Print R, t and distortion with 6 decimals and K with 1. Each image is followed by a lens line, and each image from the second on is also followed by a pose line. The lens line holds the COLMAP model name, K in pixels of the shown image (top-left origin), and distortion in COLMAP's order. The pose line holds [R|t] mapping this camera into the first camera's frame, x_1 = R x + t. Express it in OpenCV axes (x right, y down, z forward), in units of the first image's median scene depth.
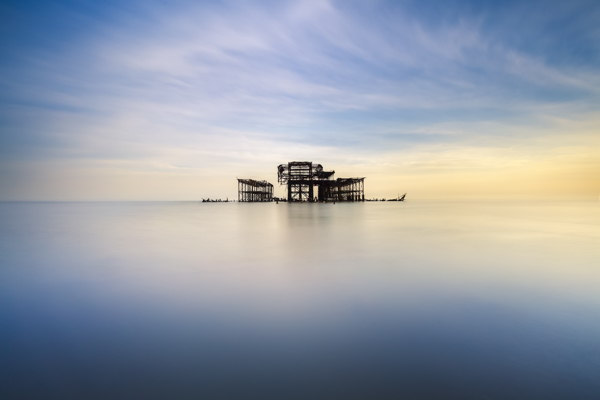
lens RADIAL K [[293.6, 0, 300.0], [0, 293.6, 200.0], [0, 0, 1]] dist [0.000734, 0.000019]
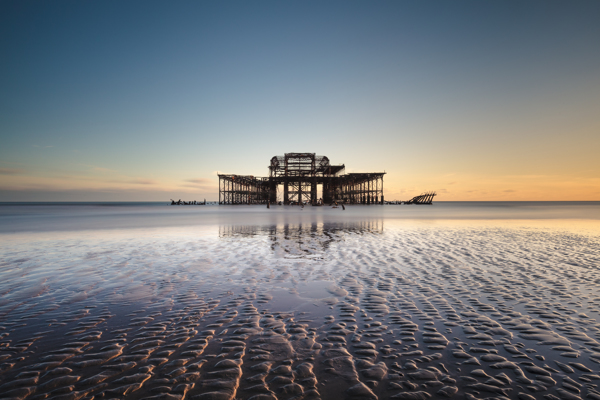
lens RADIAL K [[334.6, 0, 300.0], [0, 334.6, 200.0], [0, 0, 1]] dist [0.000214, 0.000019]
pose [[0.999992, 0.003856, 0.000913, 0.000407], [-0.003850, 0.999972, -0.006374, -0.000086], [-0.000937, 0.006370, 0.999979, 0.122726]]
